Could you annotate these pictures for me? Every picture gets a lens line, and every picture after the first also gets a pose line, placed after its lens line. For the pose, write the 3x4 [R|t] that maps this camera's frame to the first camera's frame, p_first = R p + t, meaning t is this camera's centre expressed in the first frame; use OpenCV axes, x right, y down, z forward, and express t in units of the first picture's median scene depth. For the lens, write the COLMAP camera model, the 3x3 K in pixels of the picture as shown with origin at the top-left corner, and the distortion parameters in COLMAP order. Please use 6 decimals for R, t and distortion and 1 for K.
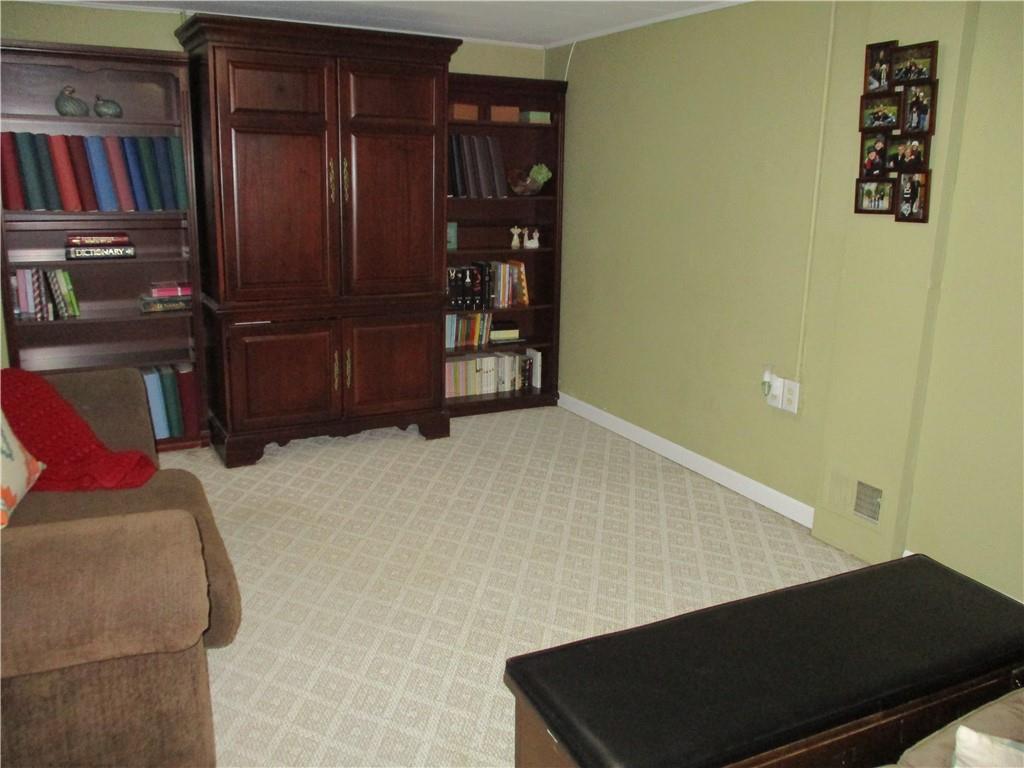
lens RADIAL K [[849.7, 0, 506.7], [0, 849.7, 380.3], [0, 0, 1]] dist [-0.029532, 0.004502]
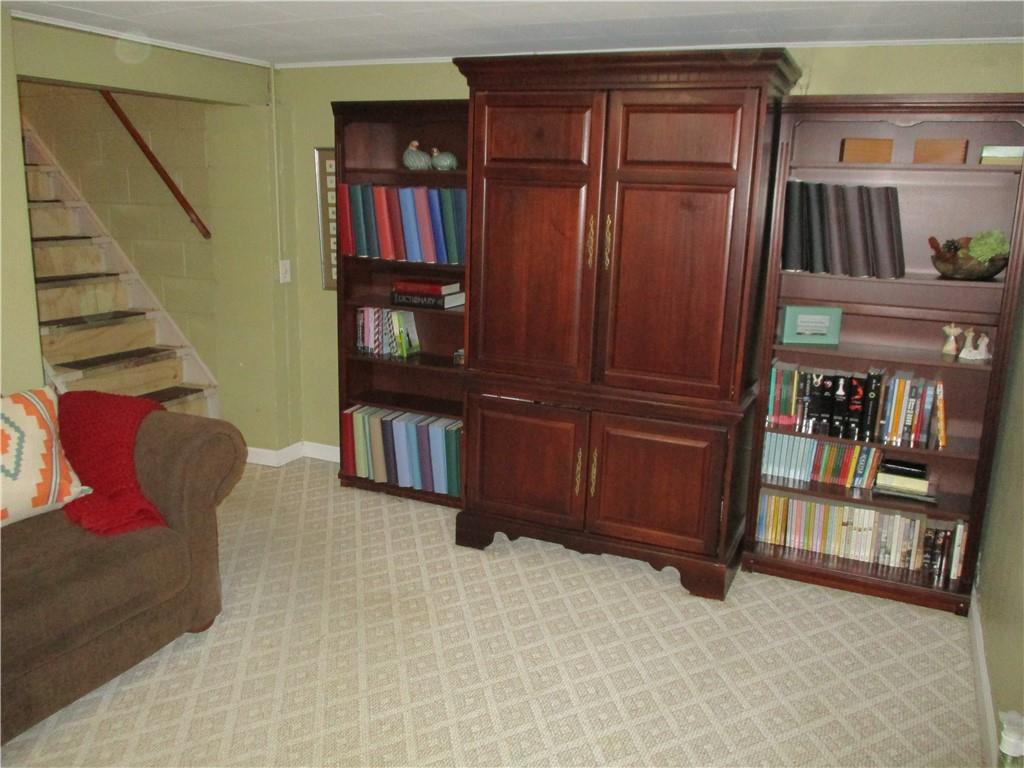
lens RADIAL K [[849.7, 0, 506.7], [0, 849.7, 380.3], [0, 0, 1]] dist [-0.029532, 0.004502]
pose [[0.604594, 0.177739, -0.776450, 0.452823], [-0.205319, 0.976621, 0.063685, -0.163085], [0.769617, 0.120917, 0.626952, 0.509679]]
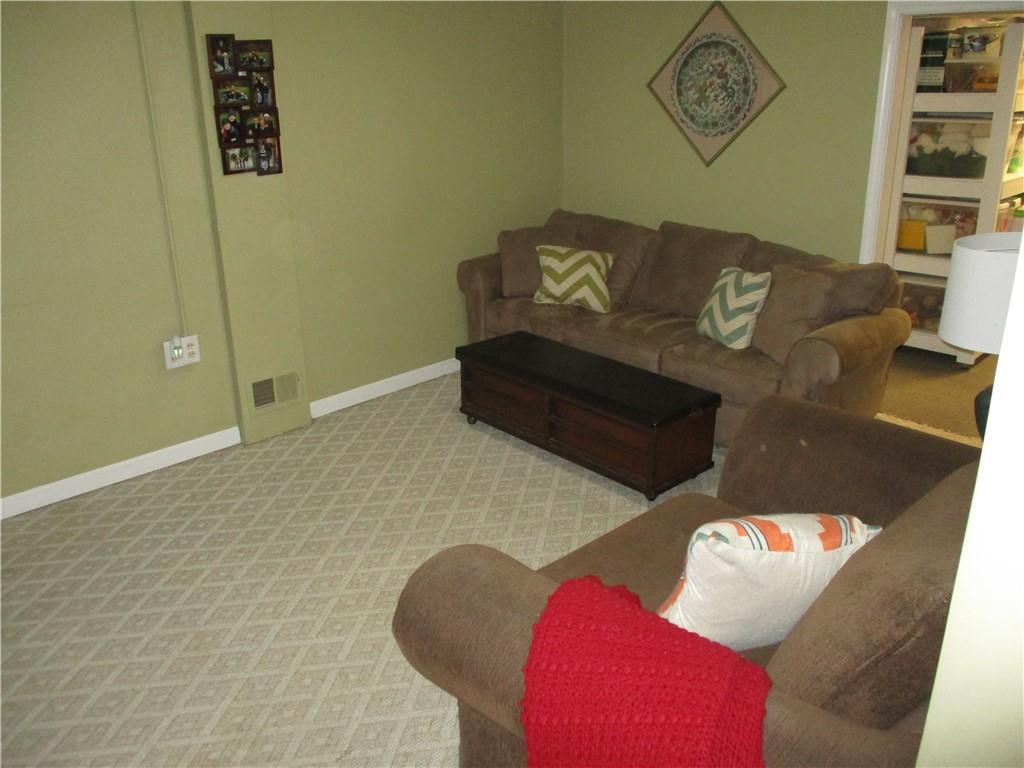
lens RADIAL K [[849.7, 0, 506.7], [0, 849.7, 380.3], [0, 0, 1]] dist [-0.029532, 0.004502]
pose [[-0.303842, -0.329331, 0.893992, -0.781707], [0.243143, 0.880477, 0.406990, -0.292686], [-0.921174, 0.341029, -0.187452, 0.837479]]
